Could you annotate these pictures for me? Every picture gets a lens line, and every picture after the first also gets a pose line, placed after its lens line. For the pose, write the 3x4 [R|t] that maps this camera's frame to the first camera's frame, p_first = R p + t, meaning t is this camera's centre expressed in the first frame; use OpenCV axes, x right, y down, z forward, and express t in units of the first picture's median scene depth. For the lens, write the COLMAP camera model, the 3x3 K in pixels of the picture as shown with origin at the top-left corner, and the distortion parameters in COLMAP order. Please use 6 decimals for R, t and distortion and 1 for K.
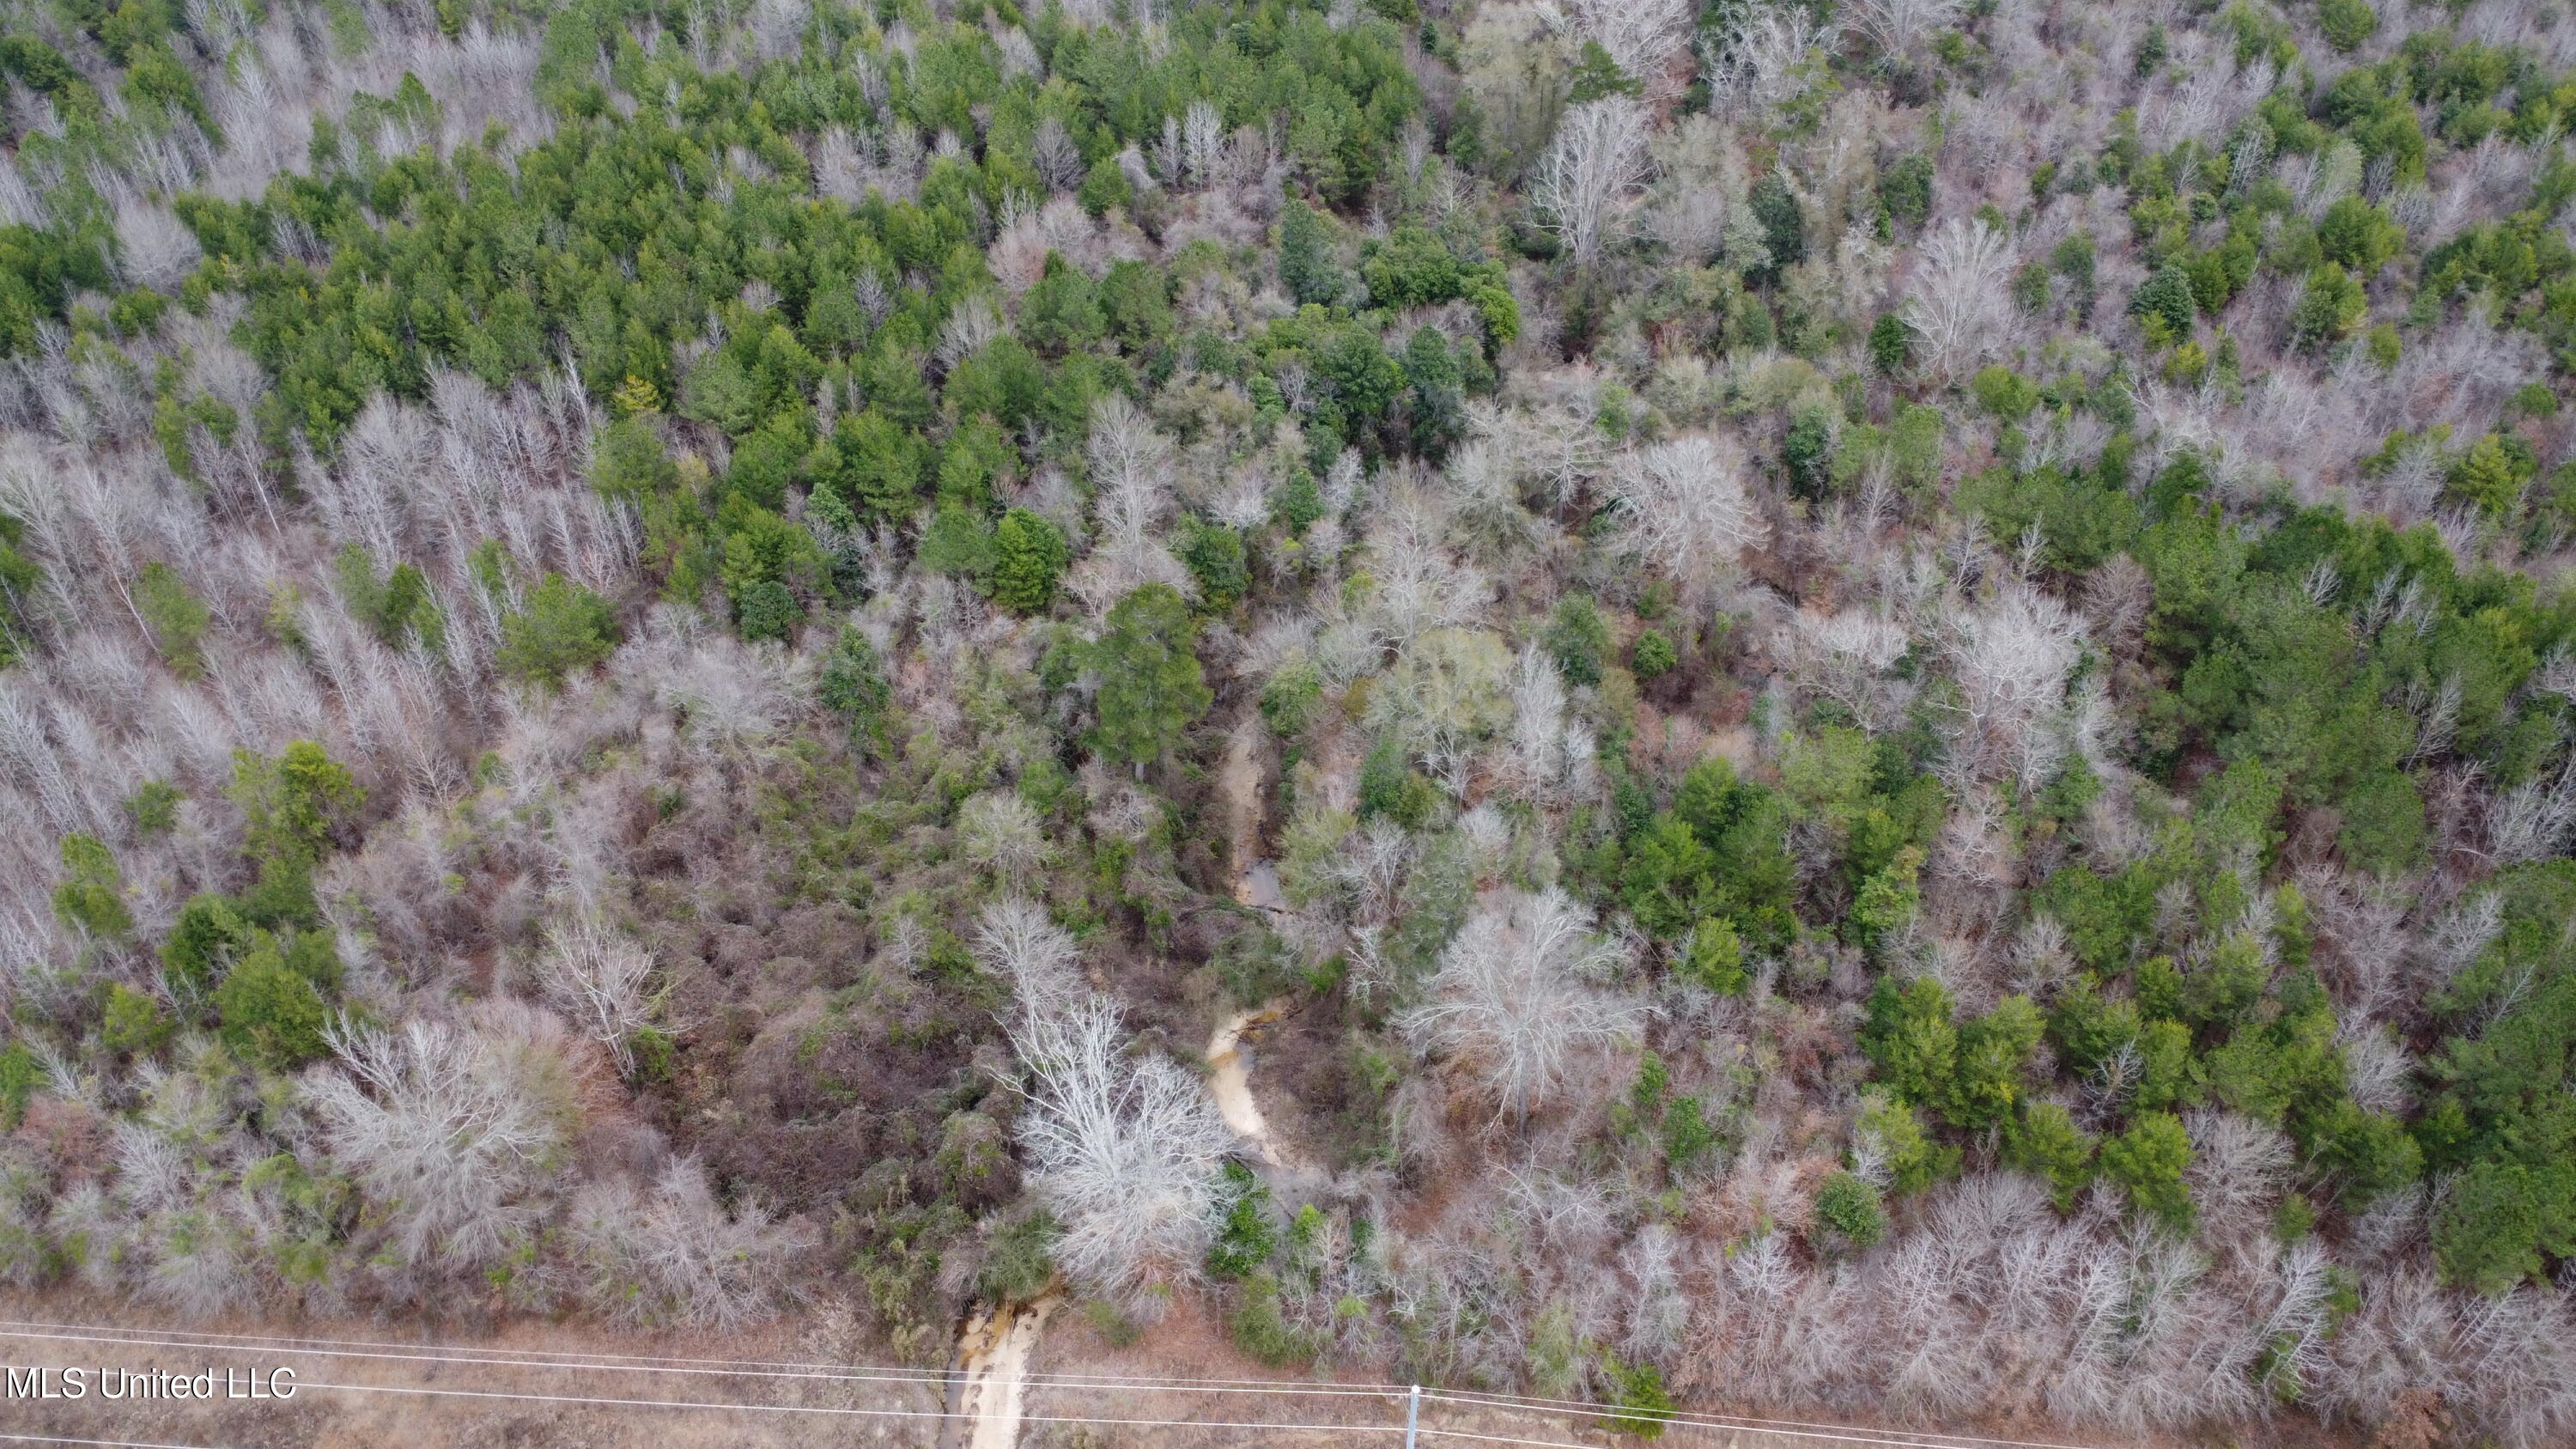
lens RADIAL K [[1920.7, 0, 1290.7], [0, 1920.7, 717.5], [0, 0, 1]] dist [0.006269, -0.001955]
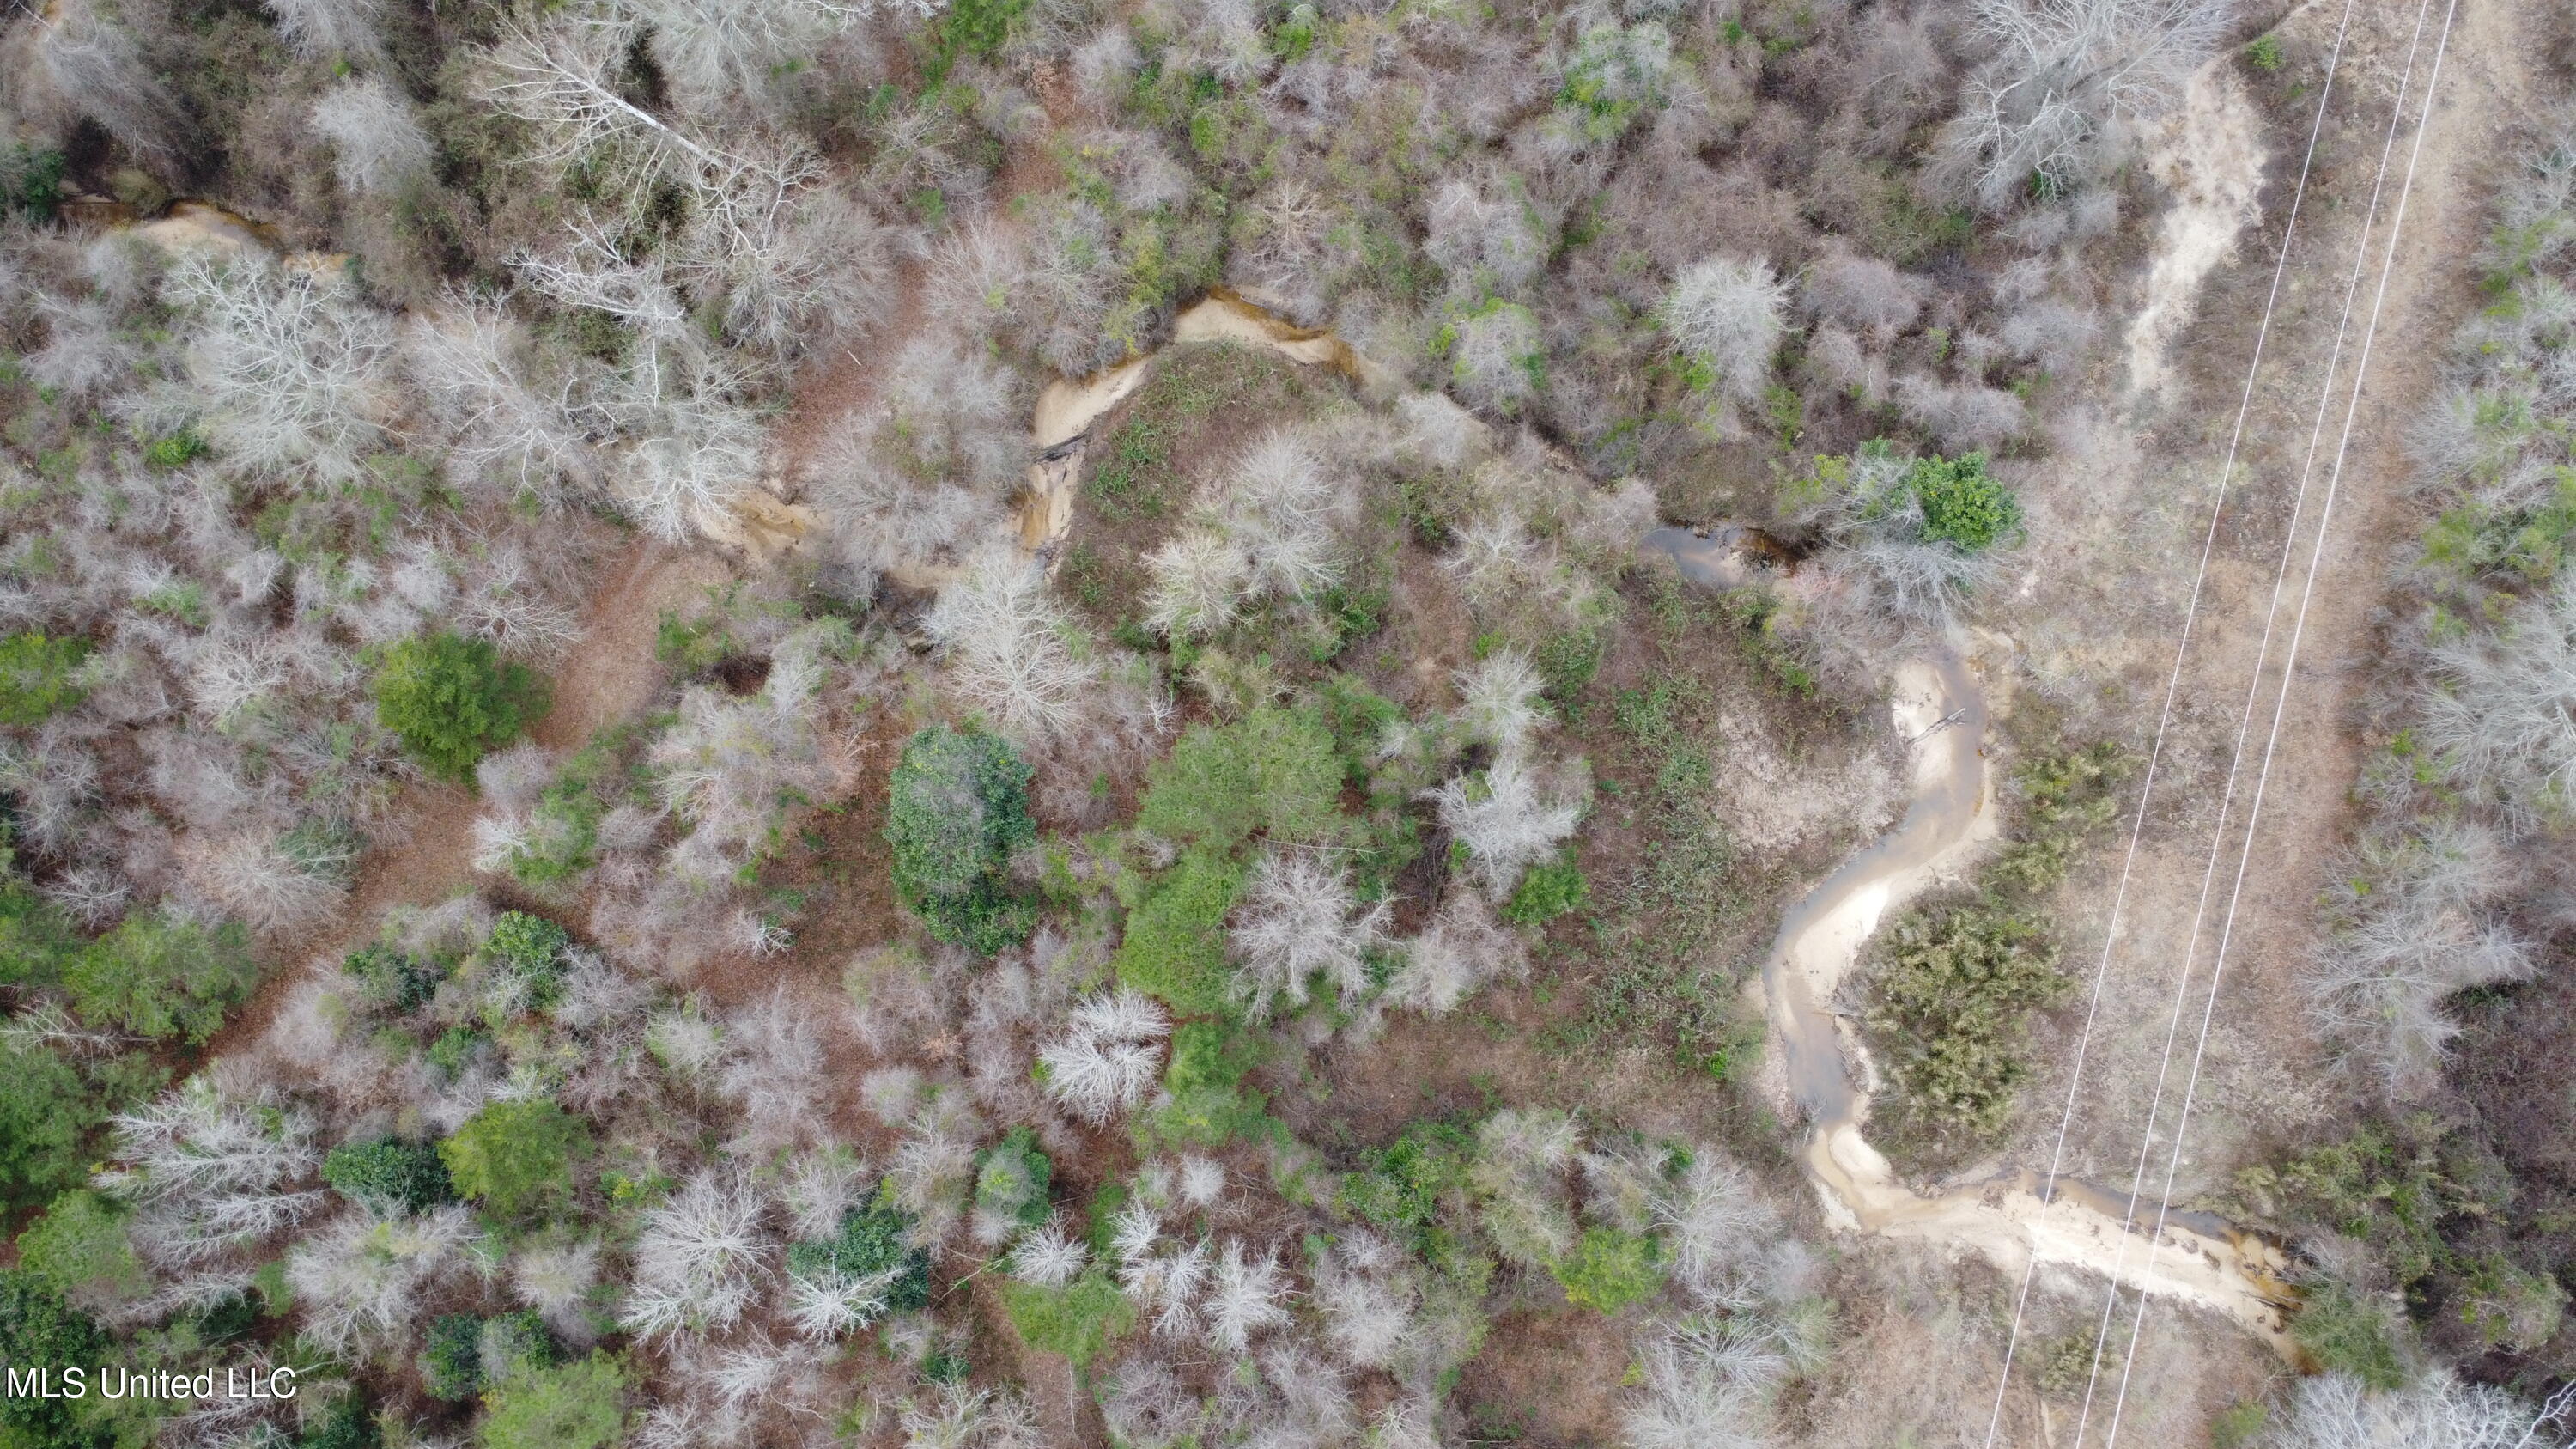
lens RADIAL K [[1920.7, 0, 1292.7], [0, 1920.7, 726.1], [0, 0, 1]] dist [0.006269, -0.001955]
pose [[-0.255681, 0.949208, -0.183389, -0.123358], [-0.627570, -0.018668, 0.778336, -0.076711], [0.735379, 0.314096, 0.600468, 0.087446]]
